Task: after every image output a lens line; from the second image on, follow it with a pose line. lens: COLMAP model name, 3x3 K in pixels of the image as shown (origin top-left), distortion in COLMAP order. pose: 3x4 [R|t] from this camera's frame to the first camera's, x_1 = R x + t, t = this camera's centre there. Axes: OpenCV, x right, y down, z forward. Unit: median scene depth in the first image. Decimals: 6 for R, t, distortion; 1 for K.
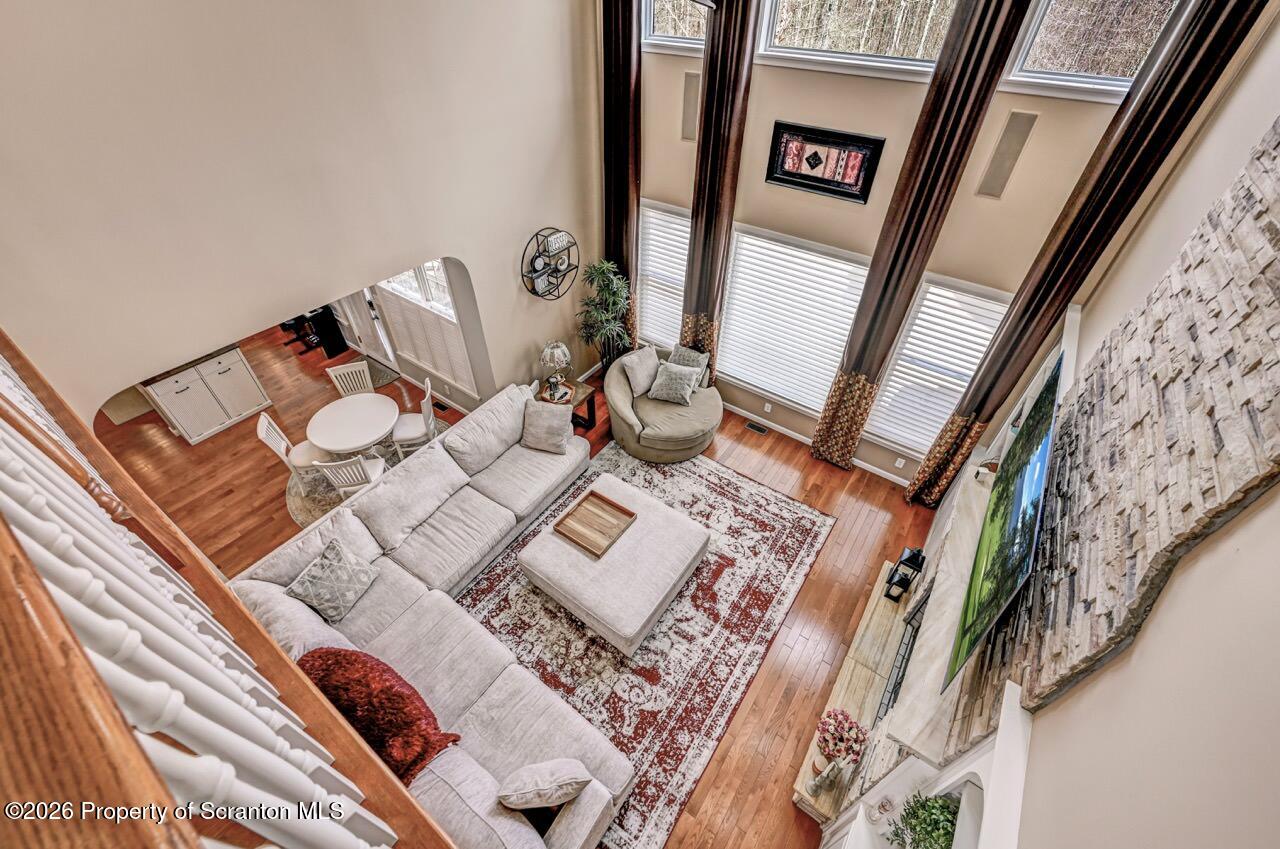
lens RADIAL K [[516.8, 0, 644.8], [0, 516.8, 429.5], [0, 0, 1]] dist [-0.000747, 0.000052]
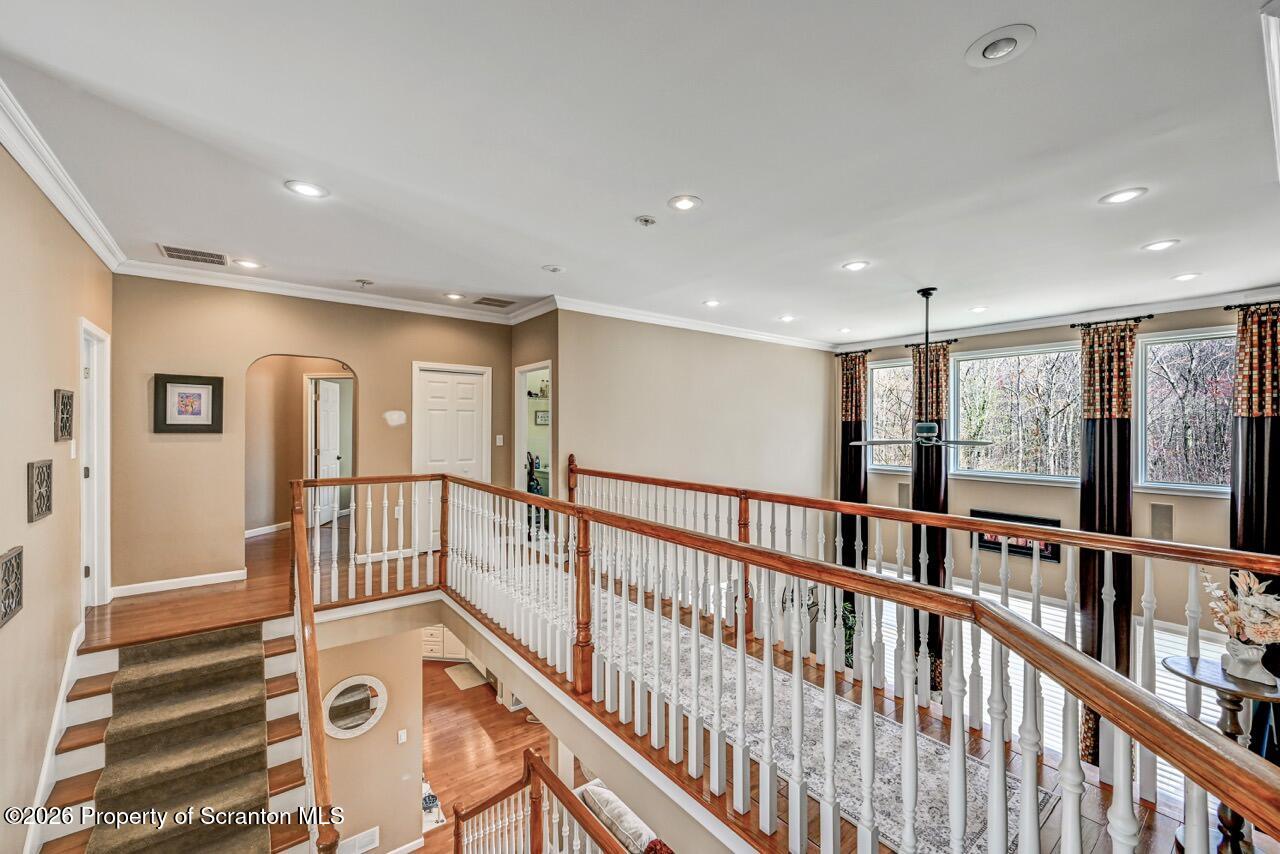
lens RADIAL K [[514.6, 0, 640.0], [0, 514.6, 427.0], [0, 0, 1]] dist [0.000898, 0.000134]
pose [[0.954018, -0.019886, -0.299088, -0.242520], [-0.188064, 0.737267, -0.648899, 0.436434], [0.233411, 0.675309, 0.699626, -0.505621]]
